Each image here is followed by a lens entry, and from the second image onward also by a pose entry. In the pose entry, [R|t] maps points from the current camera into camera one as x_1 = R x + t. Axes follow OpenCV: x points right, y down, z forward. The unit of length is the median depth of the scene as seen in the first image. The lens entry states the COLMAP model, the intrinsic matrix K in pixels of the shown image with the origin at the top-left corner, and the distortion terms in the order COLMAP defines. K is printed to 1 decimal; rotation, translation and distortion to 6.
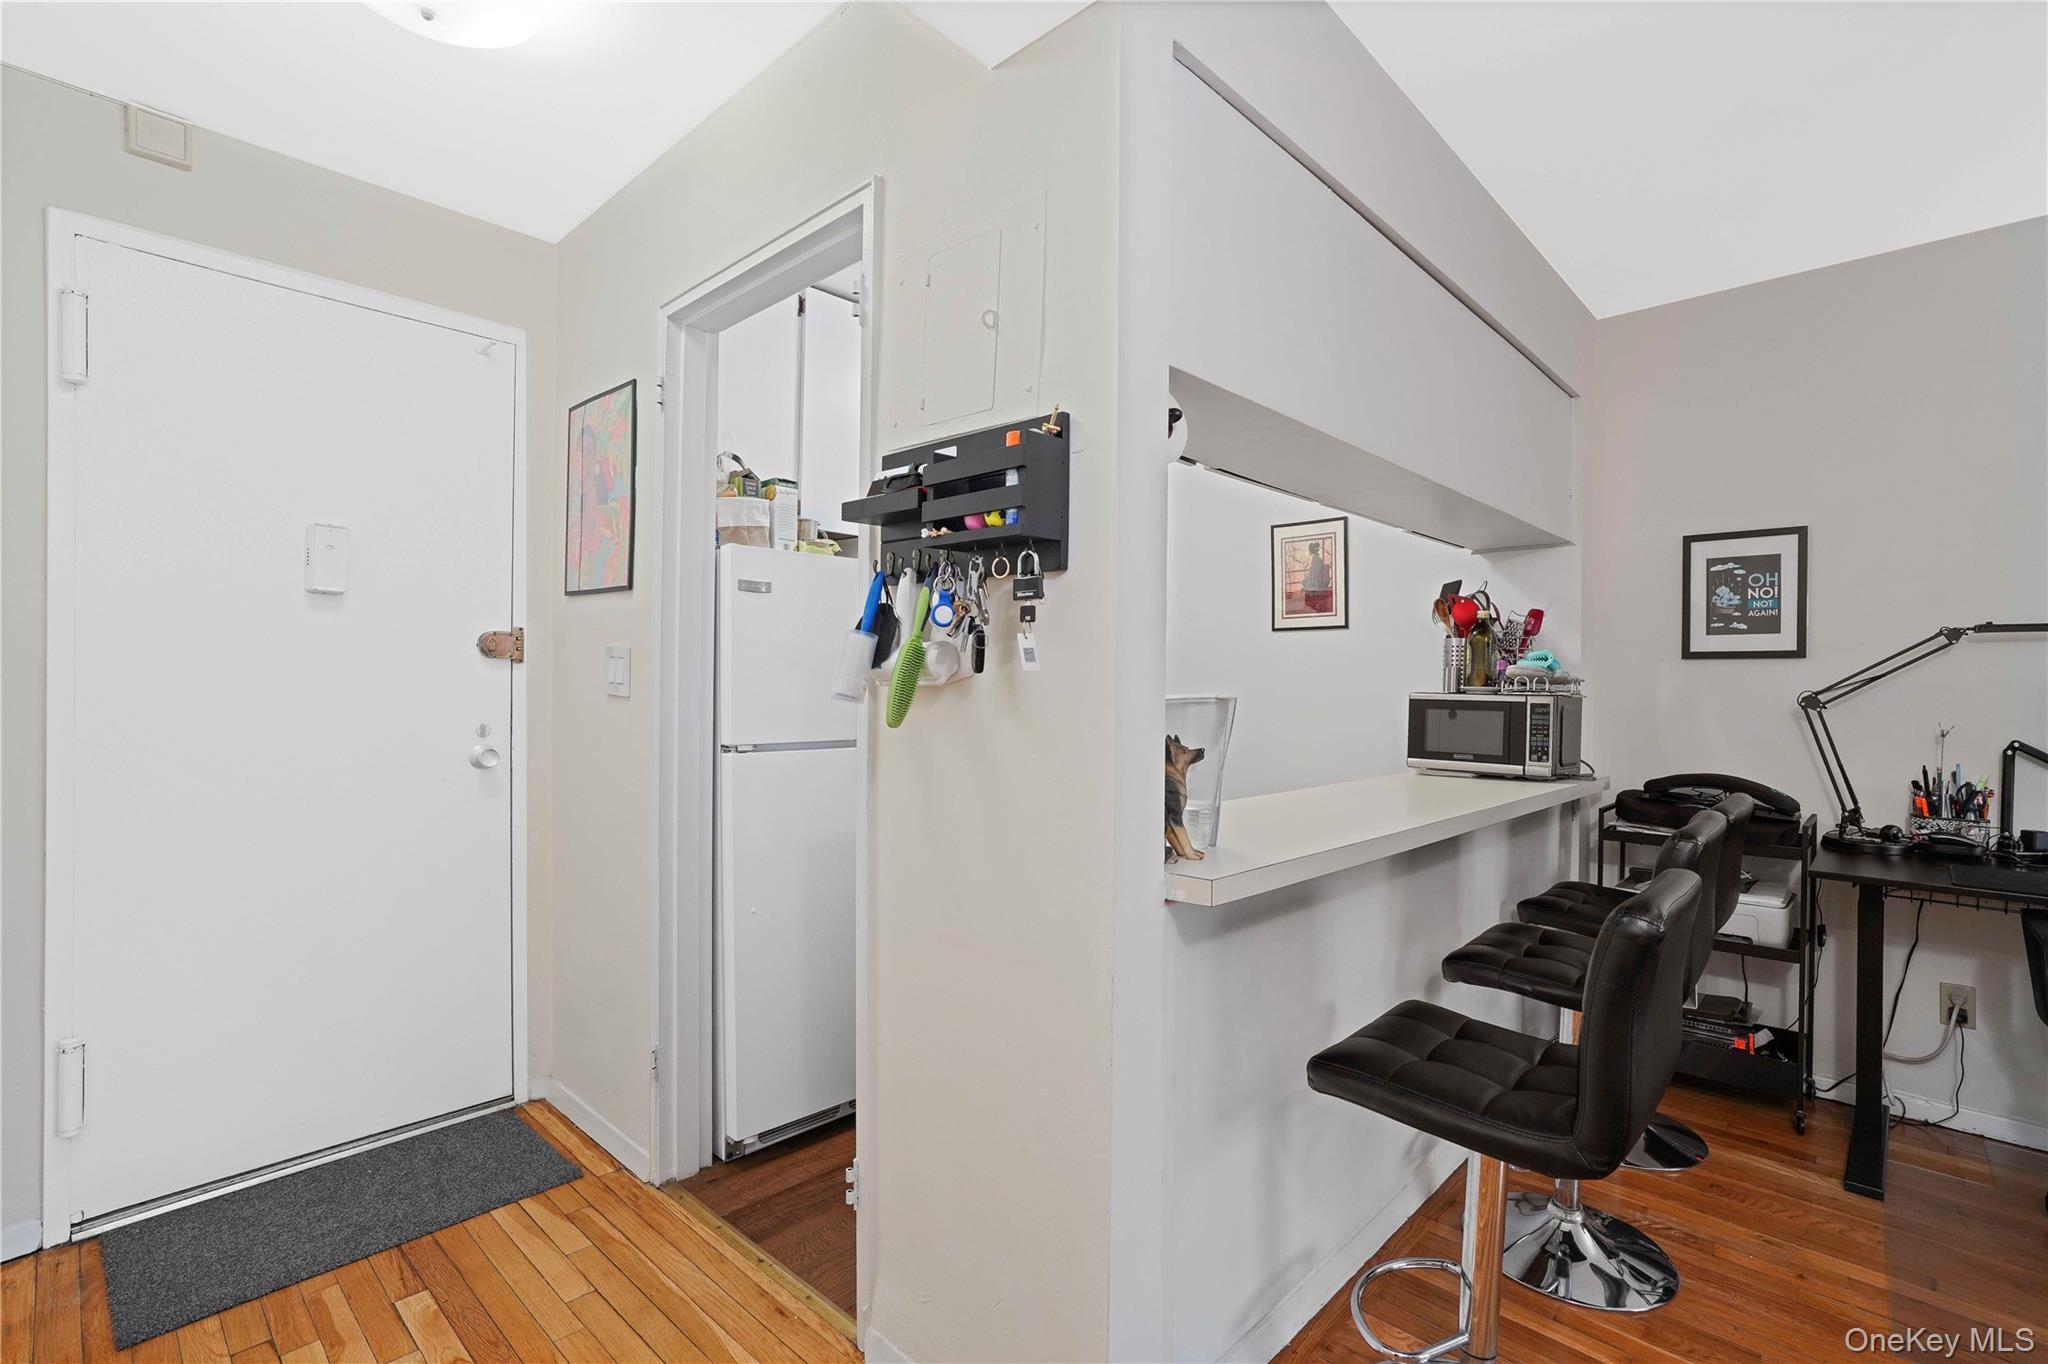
lens RADIAL K [[941.3, 0, 1039.5], [0, 941.3, 695.8], [0, 0, 1]] dist [-0.056747, 0.028511]
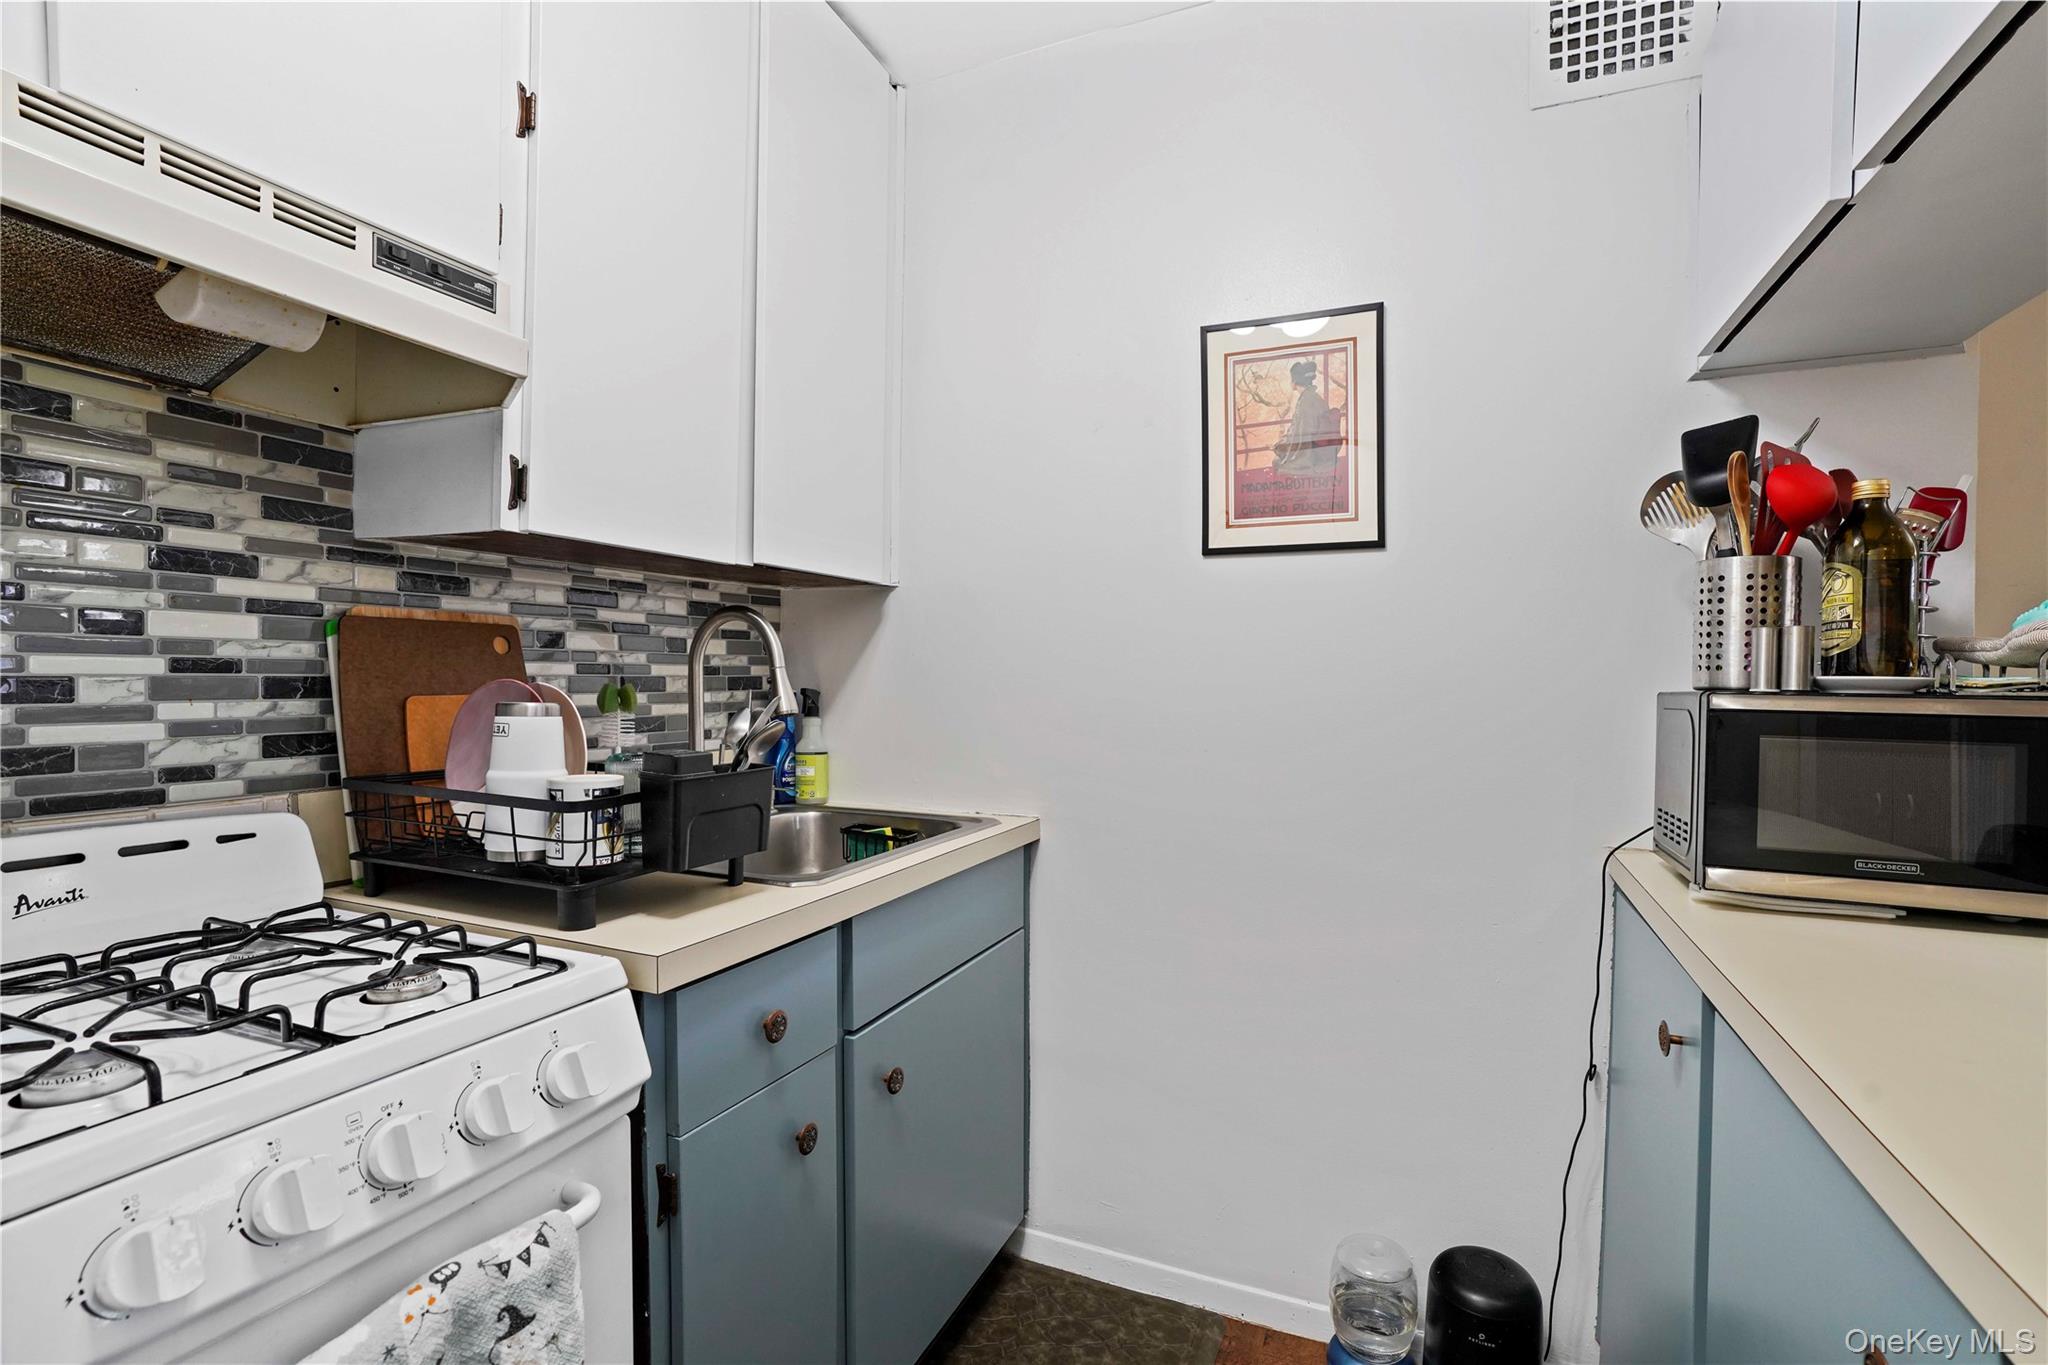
lens RADIAL K [[953.2, 0, 1047.5], [0, 953.2, 701.8], [0, 0, 1]] dist [-0.057766, 0.029444]
pose [[0.937847, -0.013779, 0.346775, 0.016351], [0.005961, 0.999704, 0.023603, -0.010989], [-0.346997, -0.020069, 0.937651, 0.815268]]
